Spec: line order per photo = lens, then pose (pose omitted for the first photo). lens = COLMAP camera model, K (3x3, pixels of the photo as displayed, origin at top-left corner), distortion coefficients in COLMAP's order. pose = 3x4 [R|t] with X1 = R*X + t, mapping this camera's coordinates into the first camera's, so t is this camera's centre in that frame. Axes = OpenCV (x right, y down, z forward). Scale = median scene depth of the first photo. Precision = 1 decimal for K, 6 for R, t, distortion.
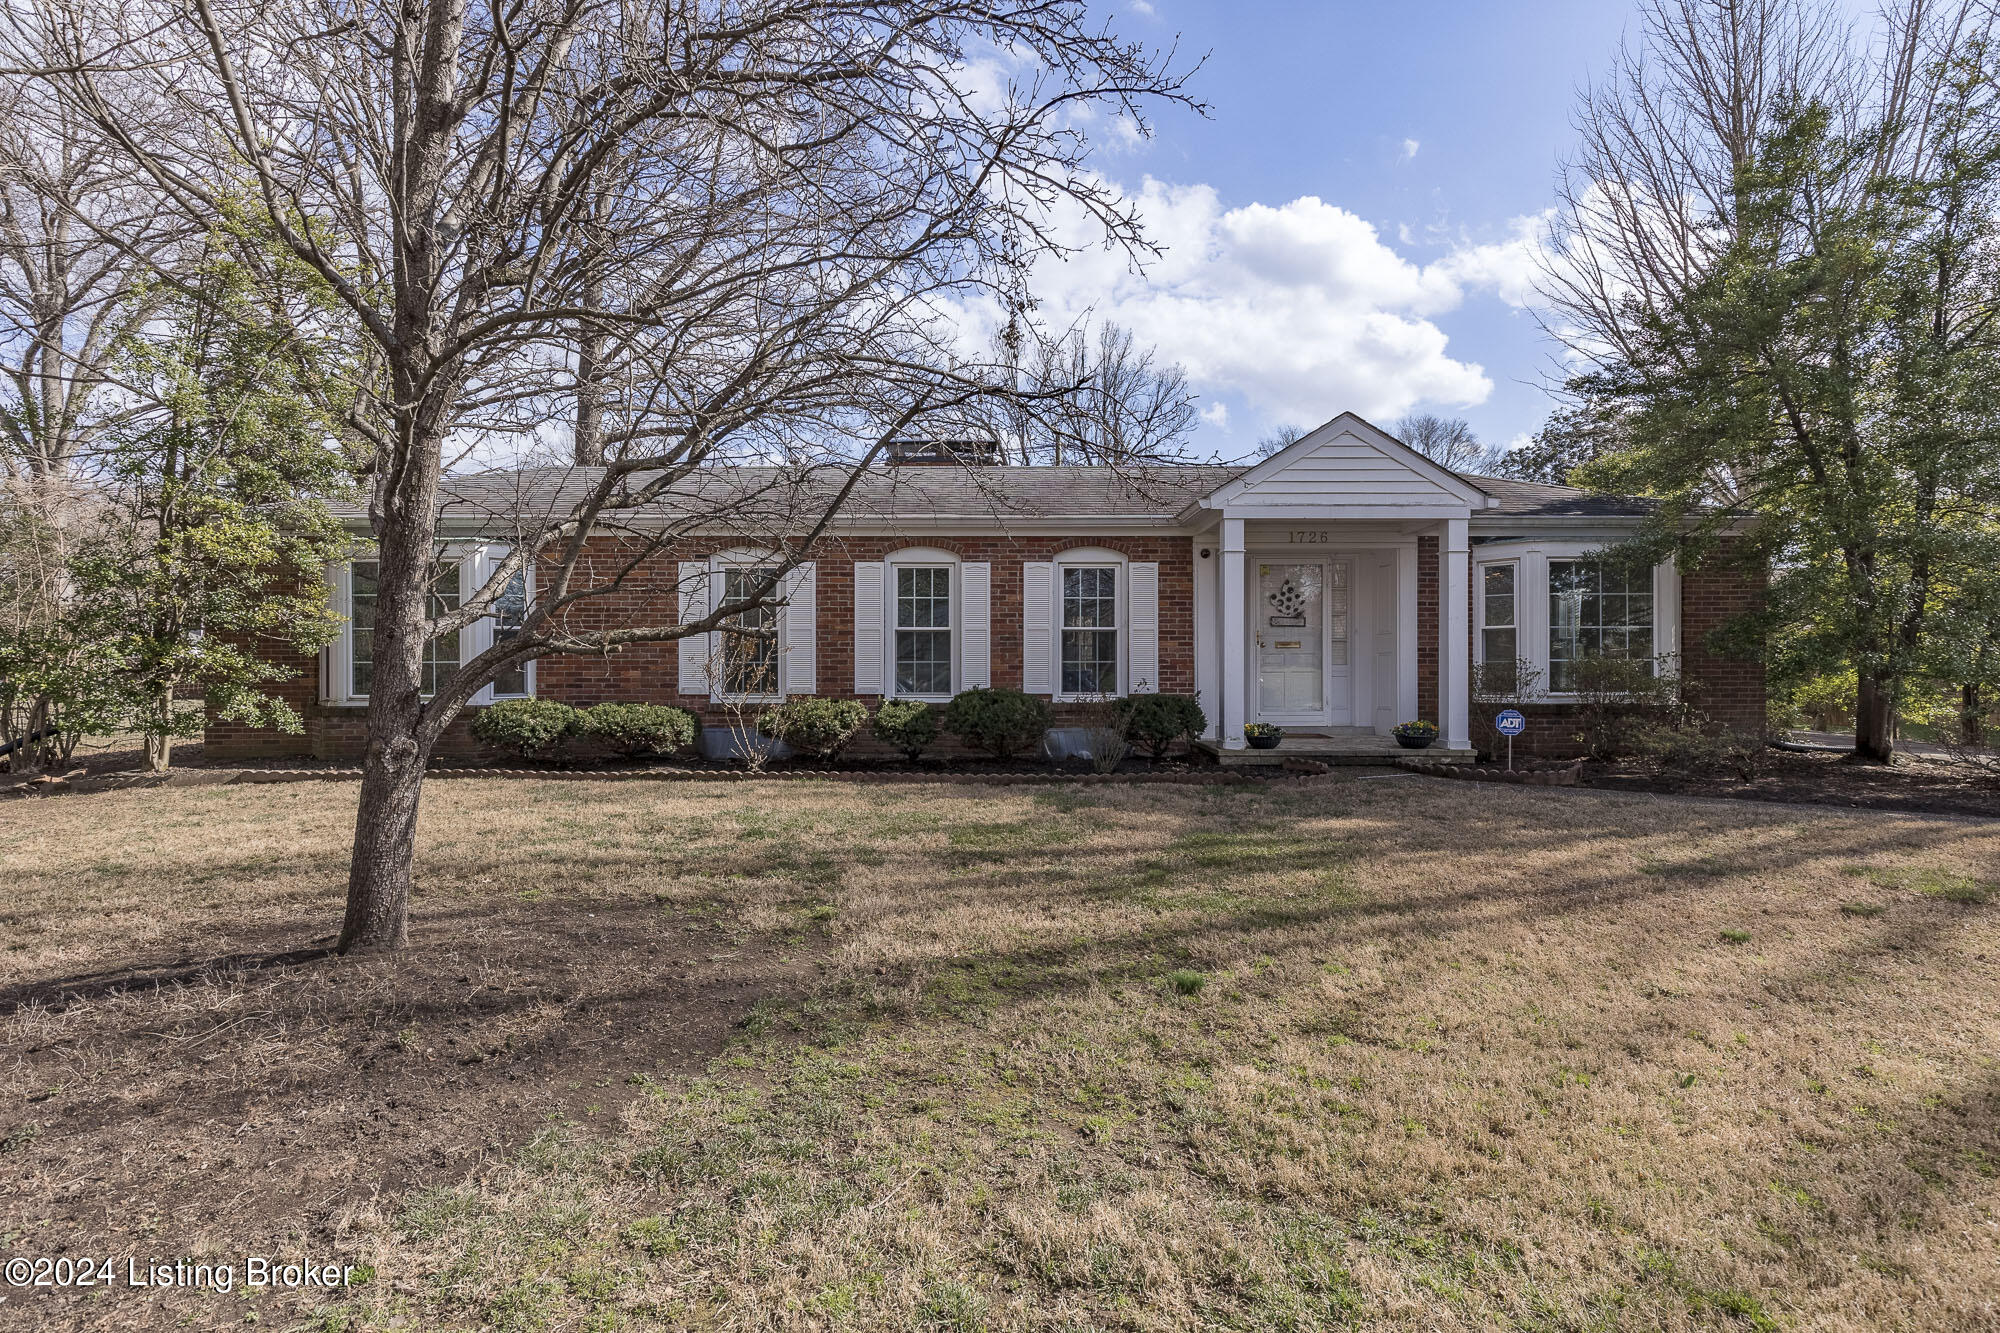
lens RADIAL K [[933.9, 0, 991.3], [0, 933.9, 673.9], [0, 0, 1]] dist [0.000187, -0.000189]
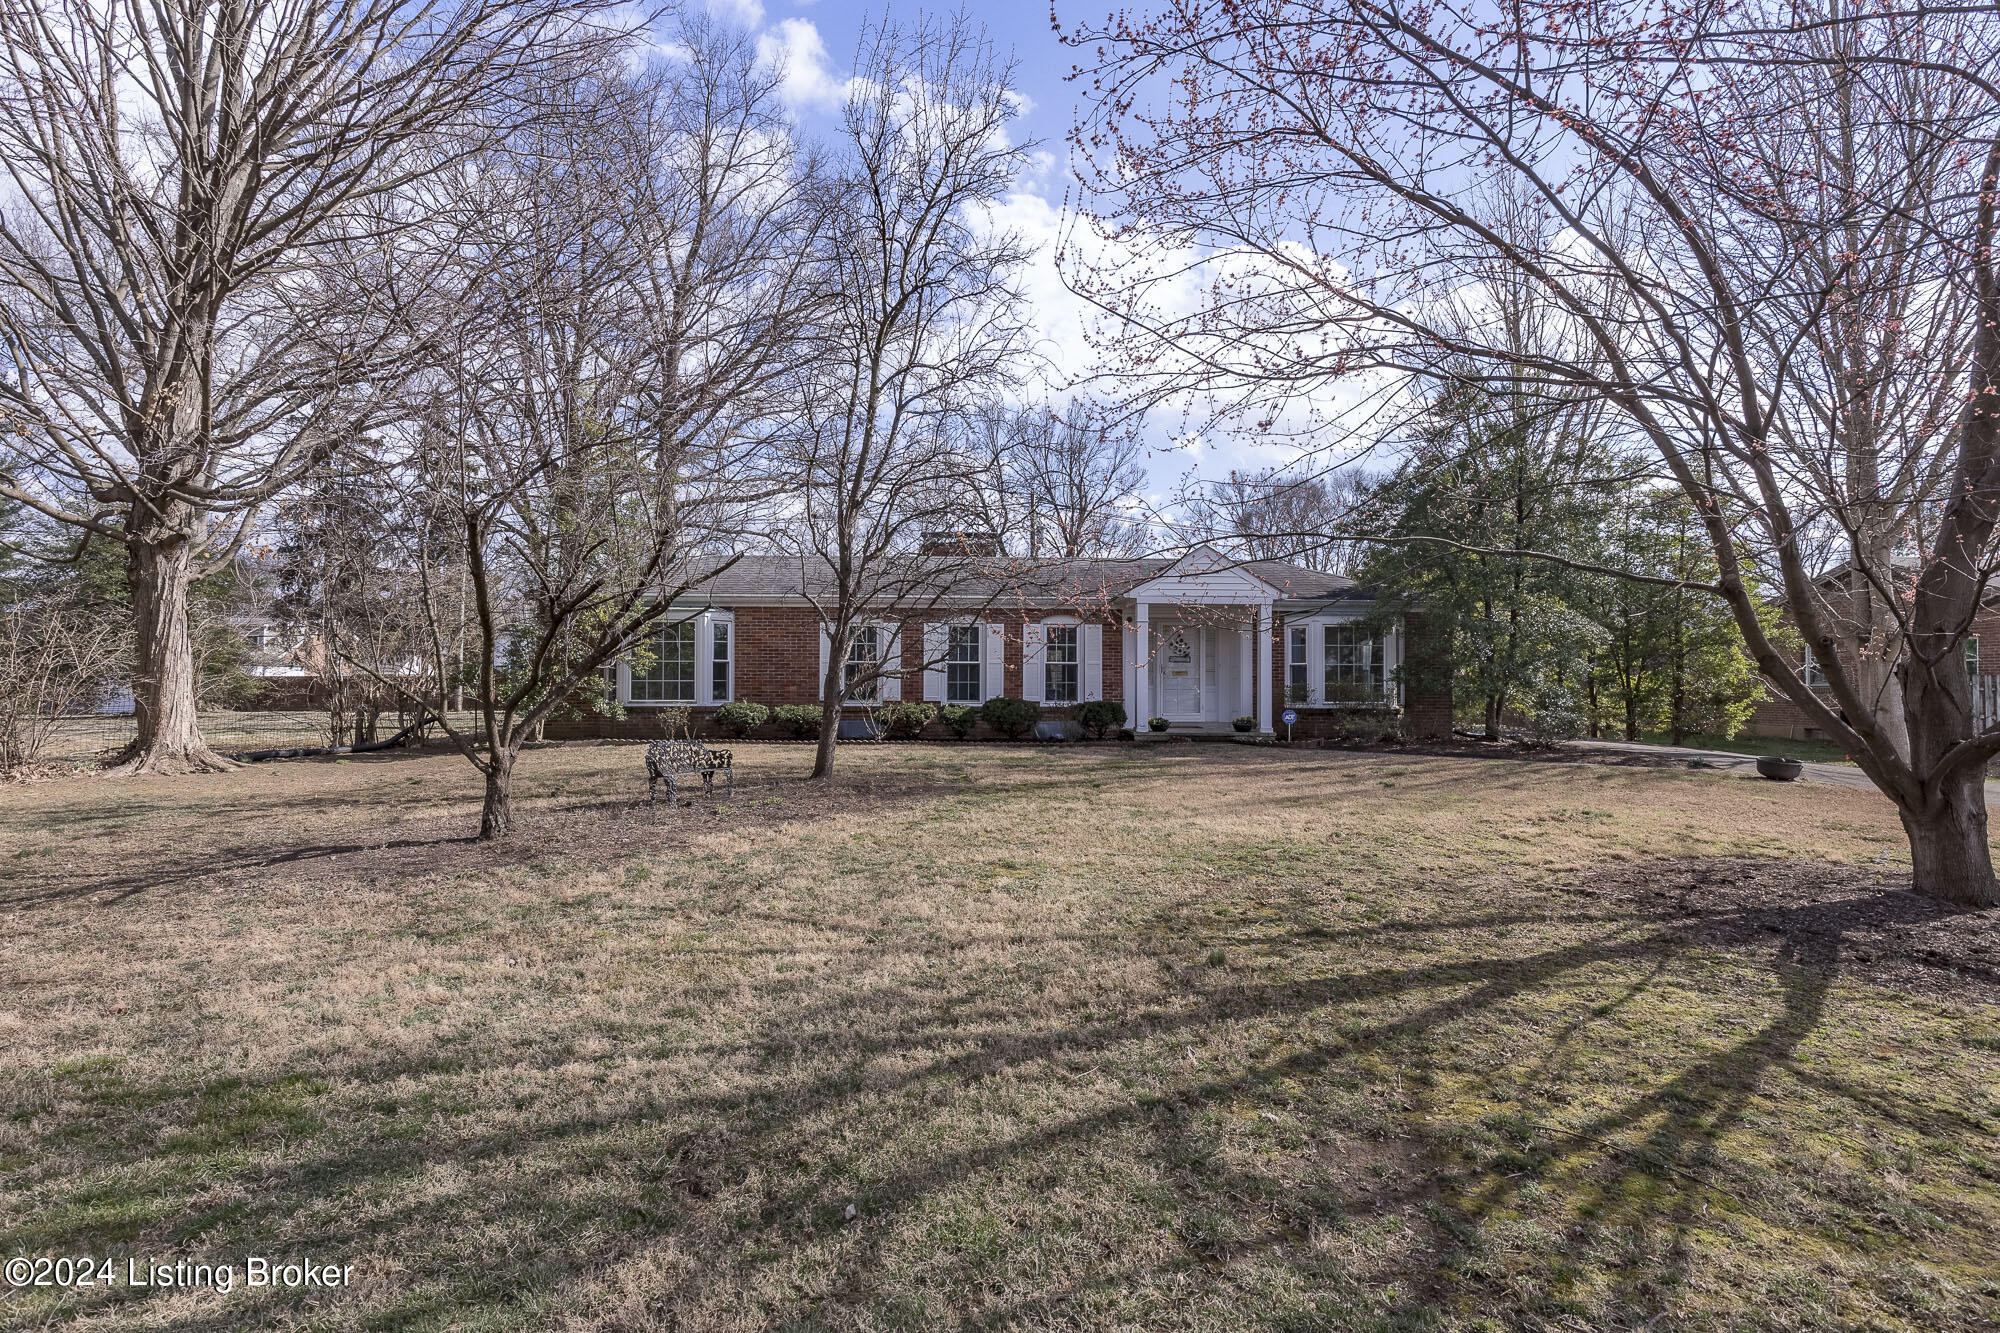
lens RADIAL K [[967.3, 0, 1009.2], [0, 967.3, 695.8], [0, 0, 1]] dist [0.007827, 0.000216]
pose [[0.998309, 0.004500, 0.057959, -0.093924], [-0.004260, 0.999982, -0.004267, 0.018529], [-0.057977, 0.004013, 0.998310, -0.764731]]
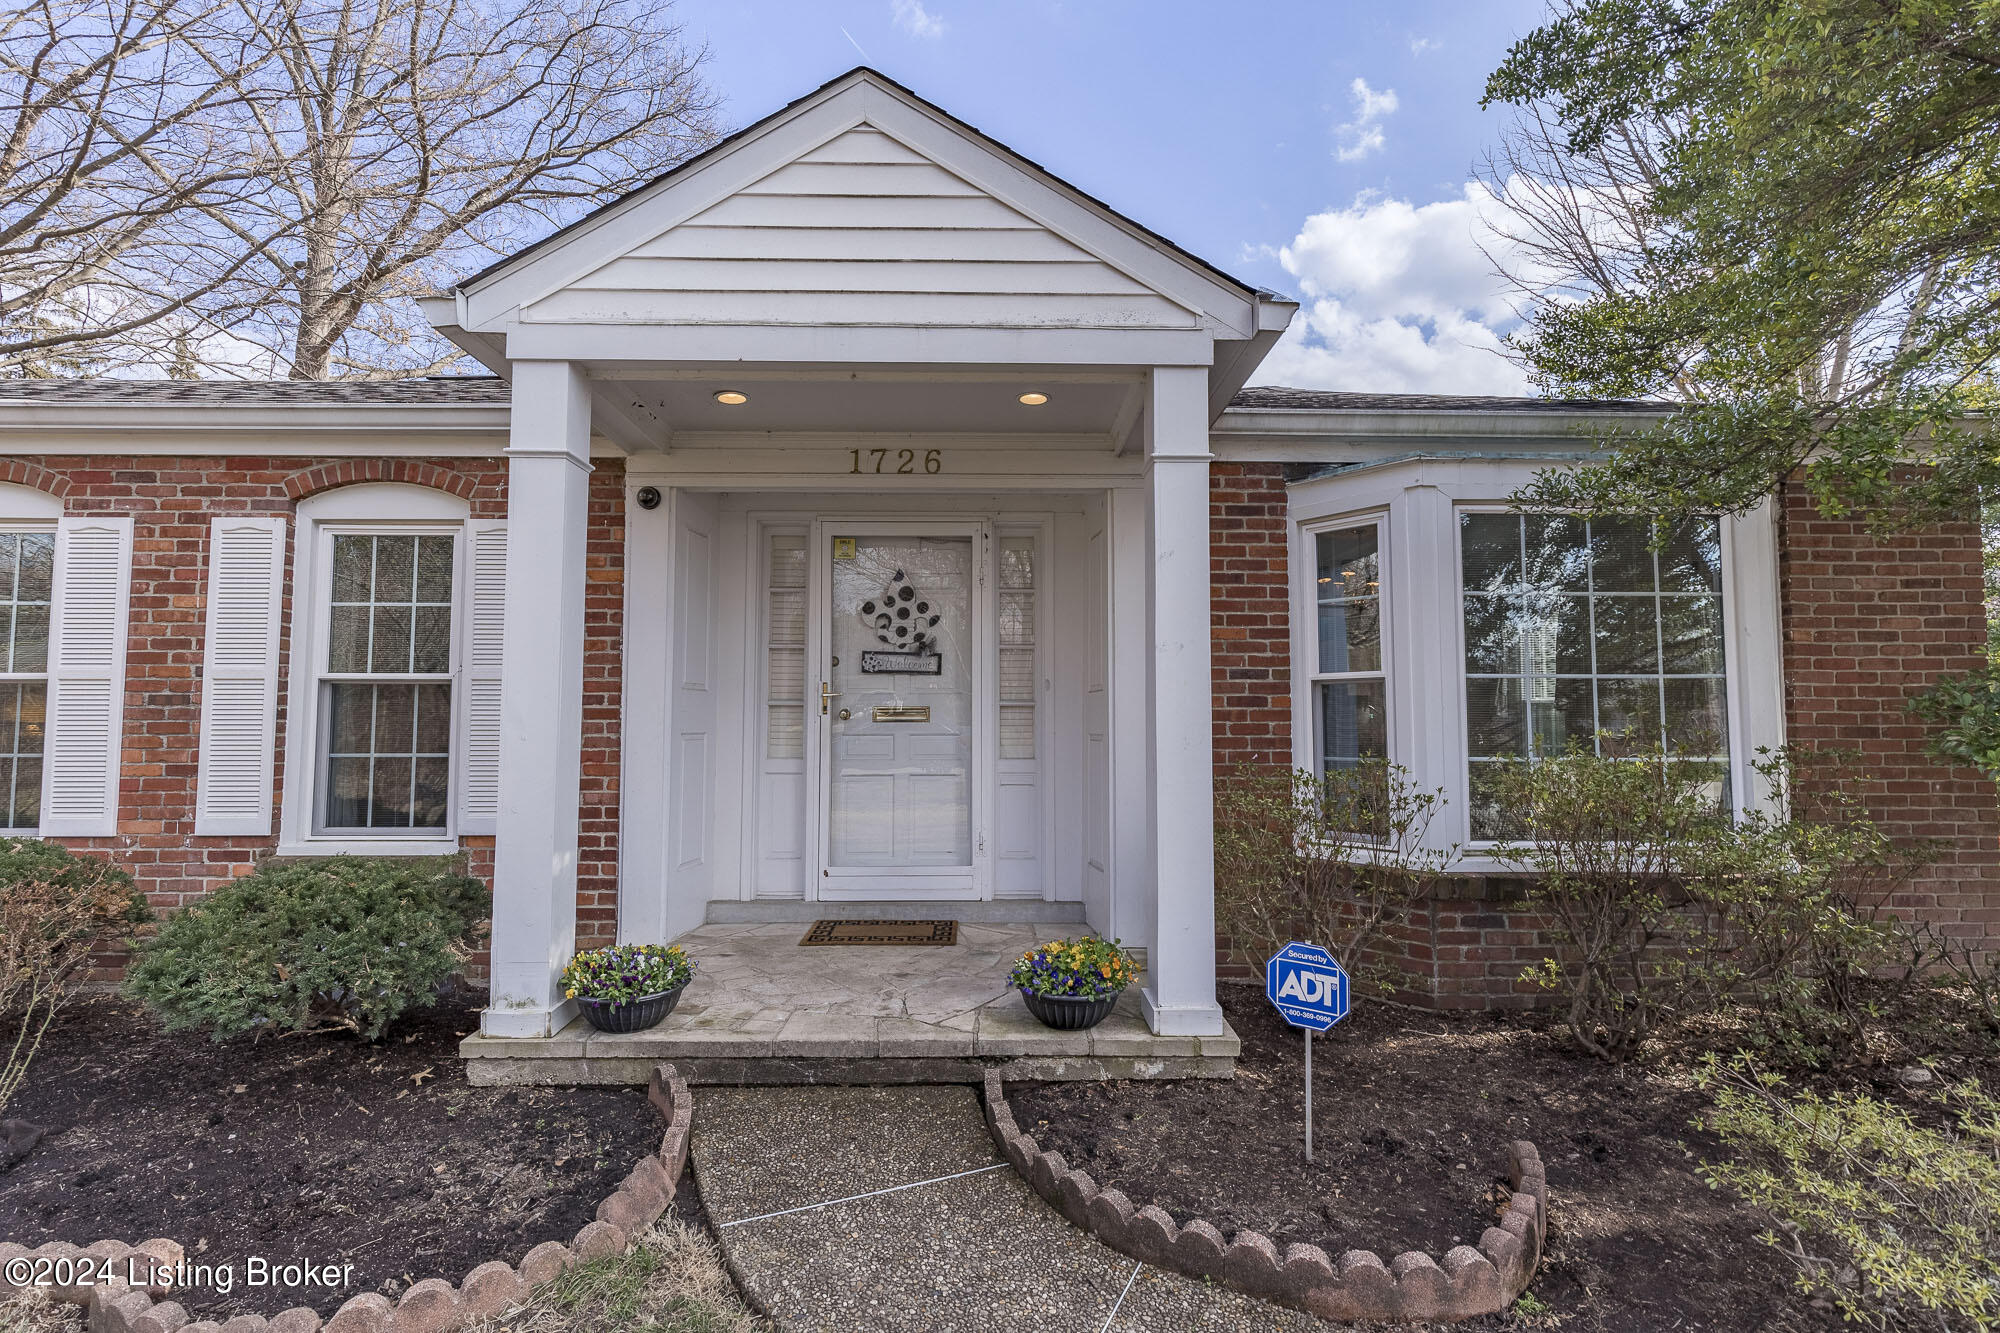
lens RADIAL K [[919.2, 0, 1007.5], [0, 919.2, 672.7], [0, 0, 1]] dist [0.005183, -0.000074]
pose [[0.999935, 0.002647, 0.011088, 0.395709], [-0.001987, 0.998250, -0.059101, -0.027375], [-0.011225, 0.059075, 0.998190, 0.606298]]
